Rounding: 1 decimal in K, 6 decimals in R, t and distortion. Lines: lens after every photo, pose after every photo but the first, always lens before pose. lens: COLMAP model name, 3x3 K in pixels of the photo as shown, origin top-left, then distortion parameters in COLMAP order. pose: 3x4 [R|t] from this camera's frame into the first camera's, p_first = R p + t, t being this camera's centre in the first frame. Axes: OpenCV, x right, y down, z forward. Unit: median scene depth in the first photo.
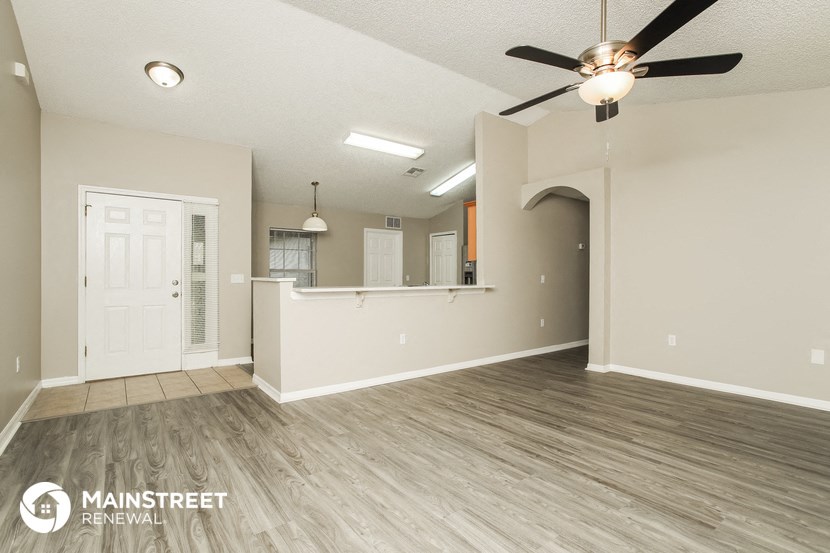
lens RADIAL K [[396.6, 0, 419.8], [0, 396.6, 280.2], [0, 0, 1]] dist [-0.027363, 0.005279]
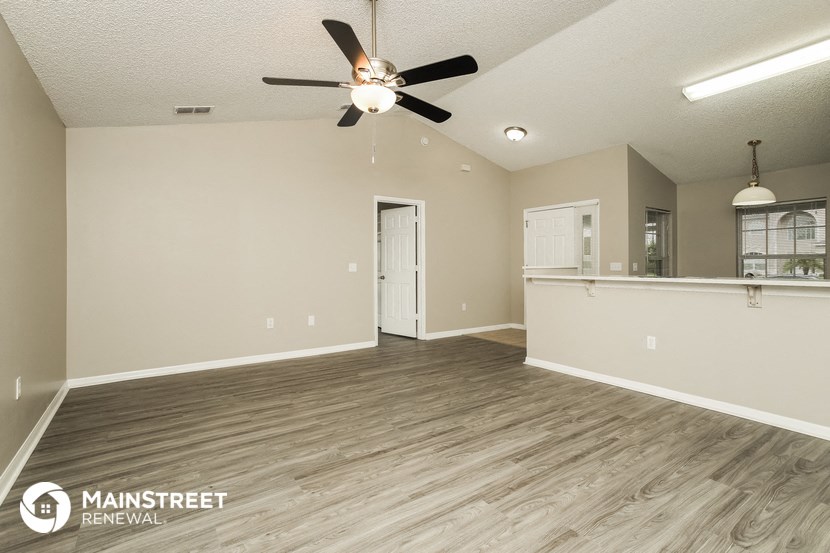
lens RADIAL K [[396.6, 0, 419.4], [0, 396.6, 268.4], [0, 0, 1]] dist [-0.027363, 0.005279]
pose [[-0.030259, 0.008271, -0.999508, 1.064936], [-0.006272, 0.999945, 0.008465, -0.007925], [0.999522, 0.006525, -0.030206, 0.779797]]
